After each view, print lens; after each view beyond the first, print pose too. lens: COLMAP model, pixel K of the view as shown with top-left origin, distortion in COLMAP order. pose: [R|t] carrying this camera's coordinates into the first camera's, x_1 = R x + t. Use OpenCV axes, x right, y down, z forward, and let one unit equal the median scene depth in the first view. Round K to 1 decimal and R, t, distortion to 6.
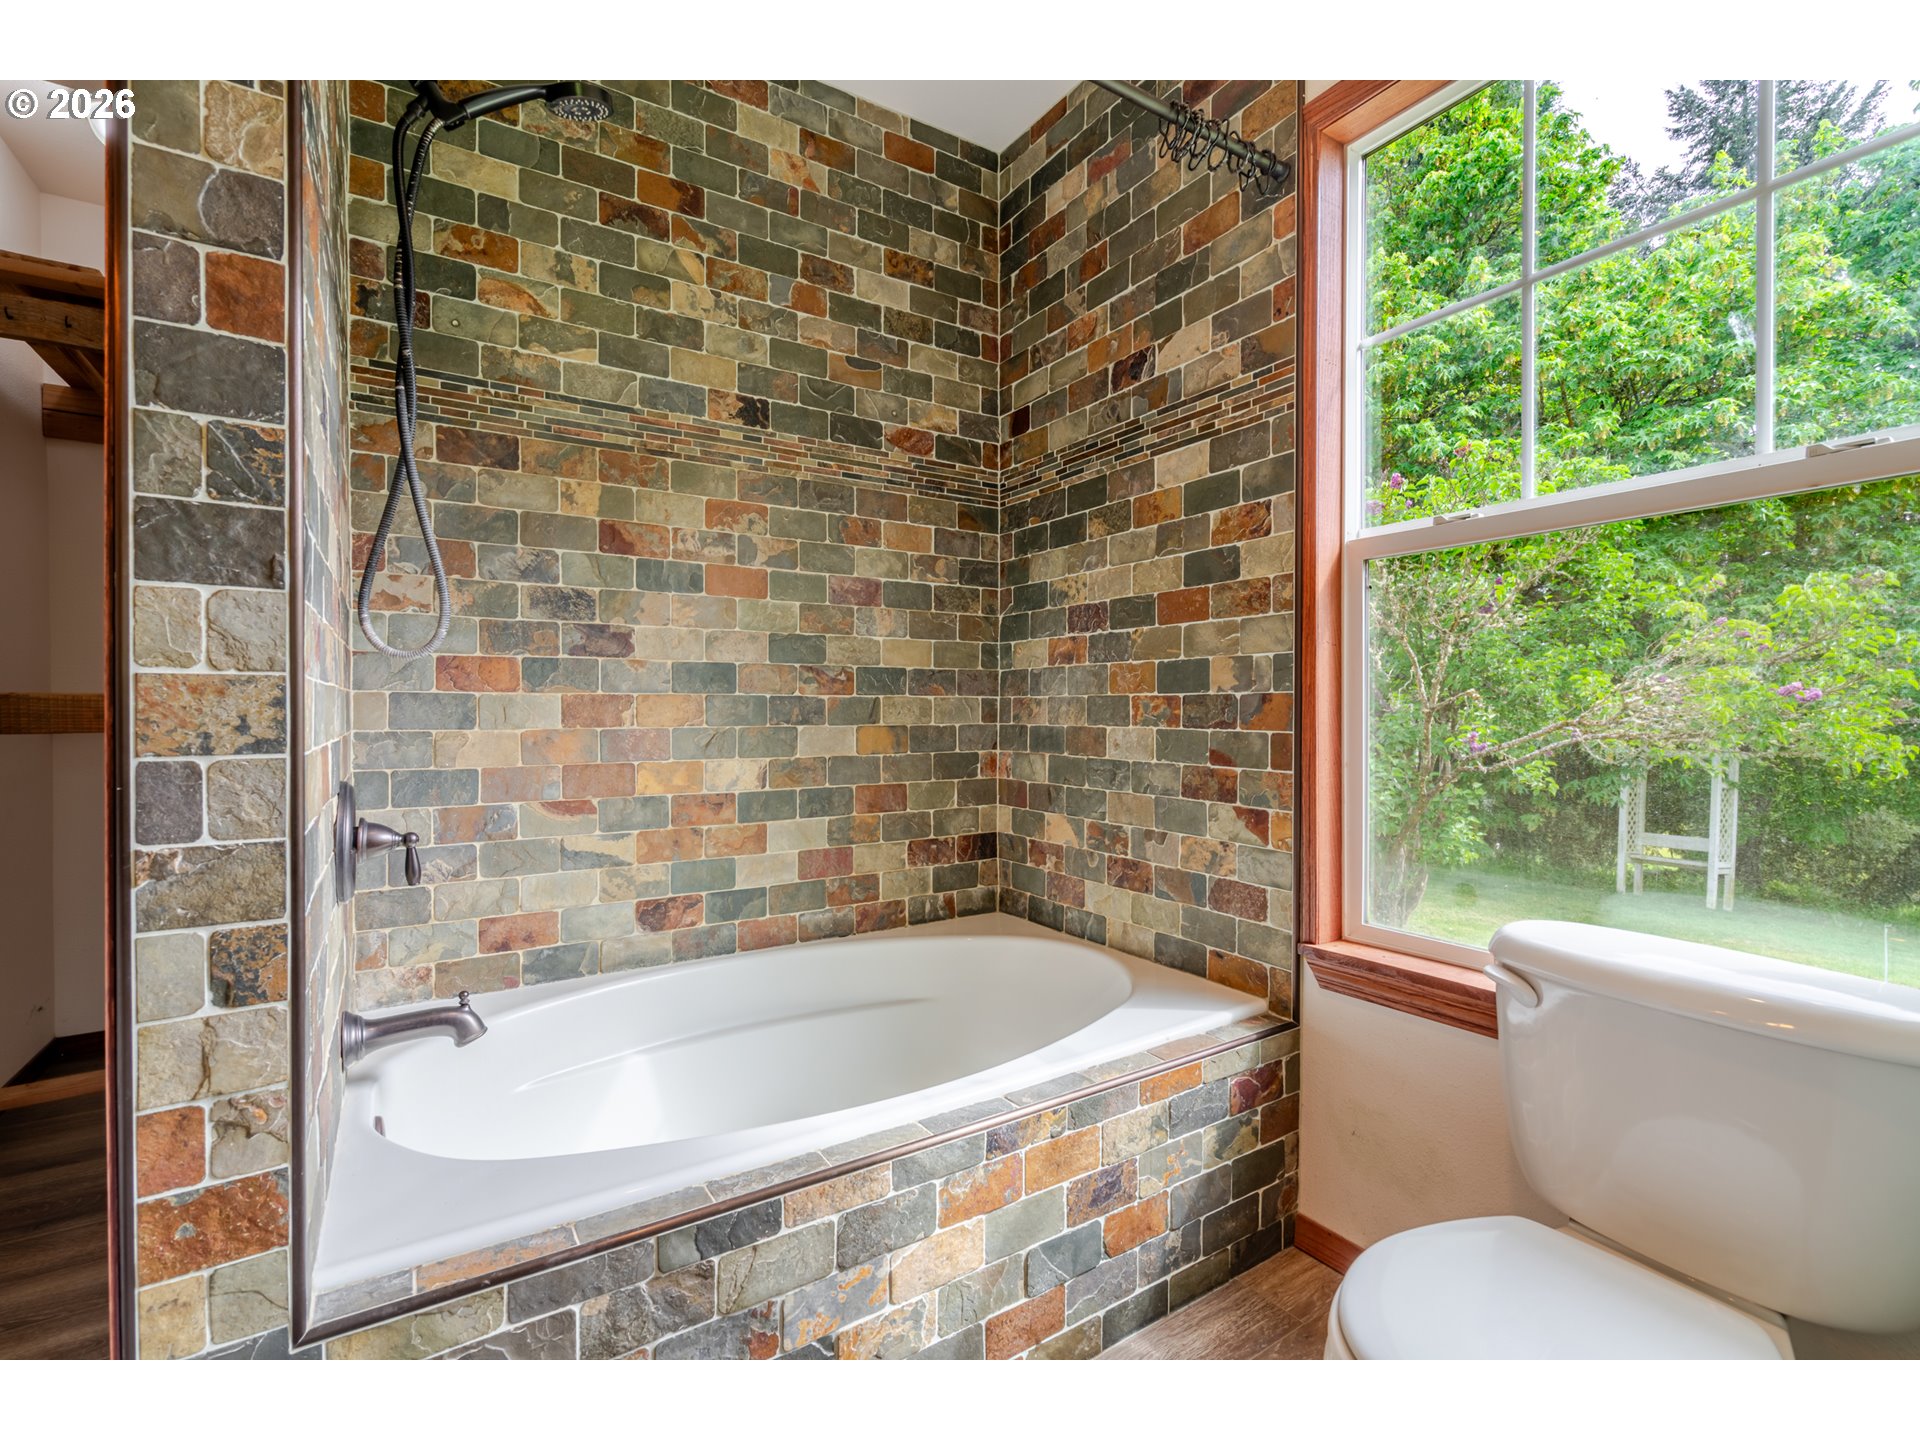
lens RADIAL K [[858.4, 0, 959.2], [0, 858.4, 714.2], [0, 0, 1]] dist [-0.004572, 0.000959]
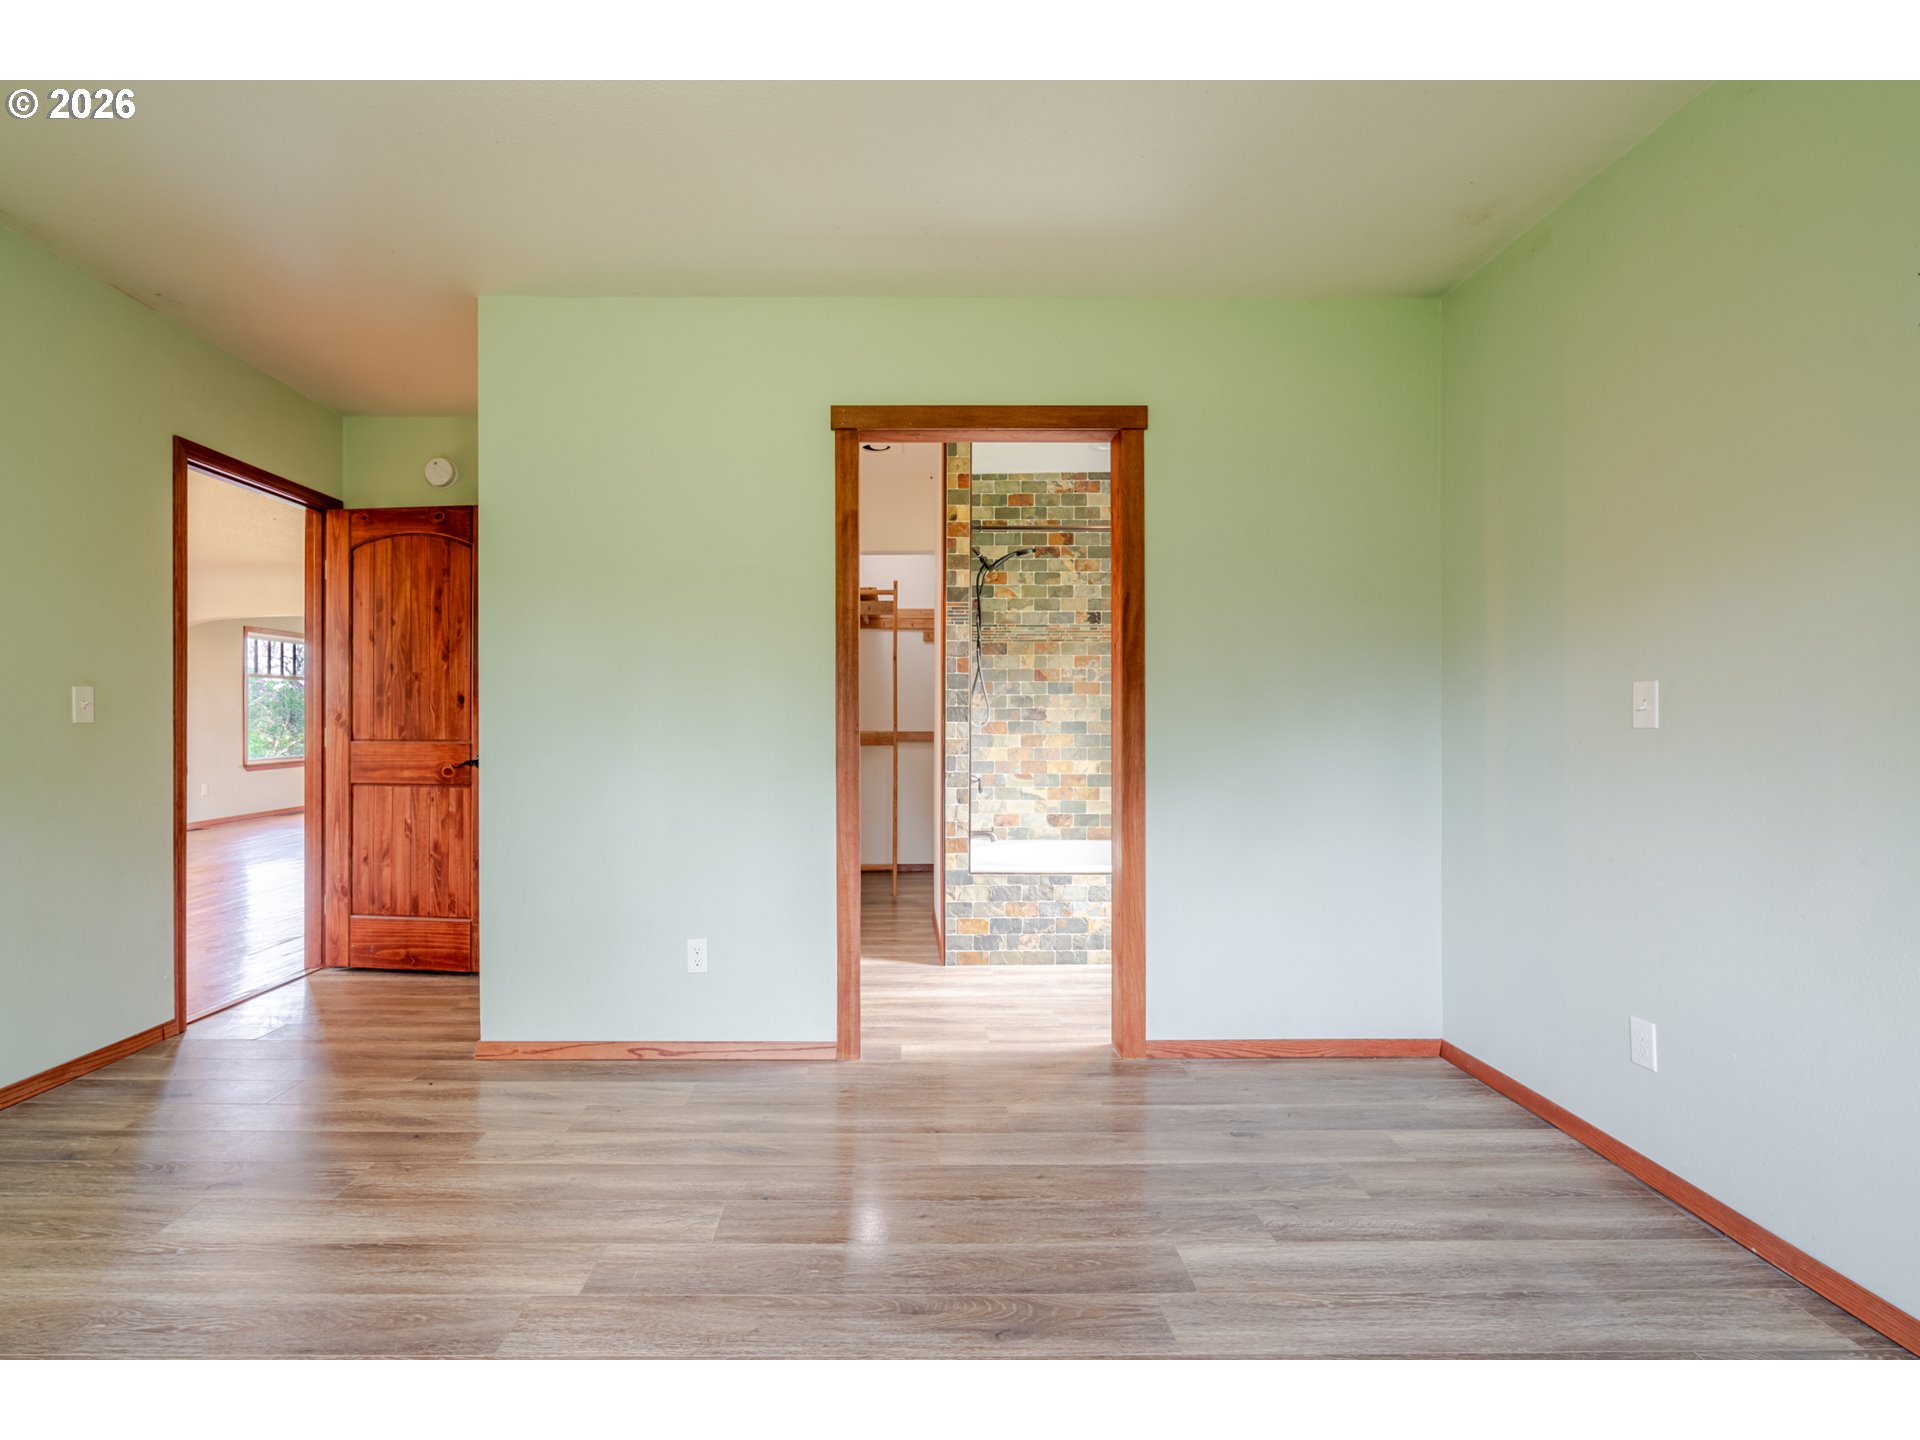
lens RADIAL K [[858.4, 0, 877.8], [0, 858.4, 711.9], [0, 0, 1]] dist [-0.004572, 0.000959]
pose [[0.821162, -0.001395, -0.570694, 0.651795], [-0.005701, 0.999927, -0.010647, -0.058066], [0.570667, 0.011996, 0.821094, -1.359684]]
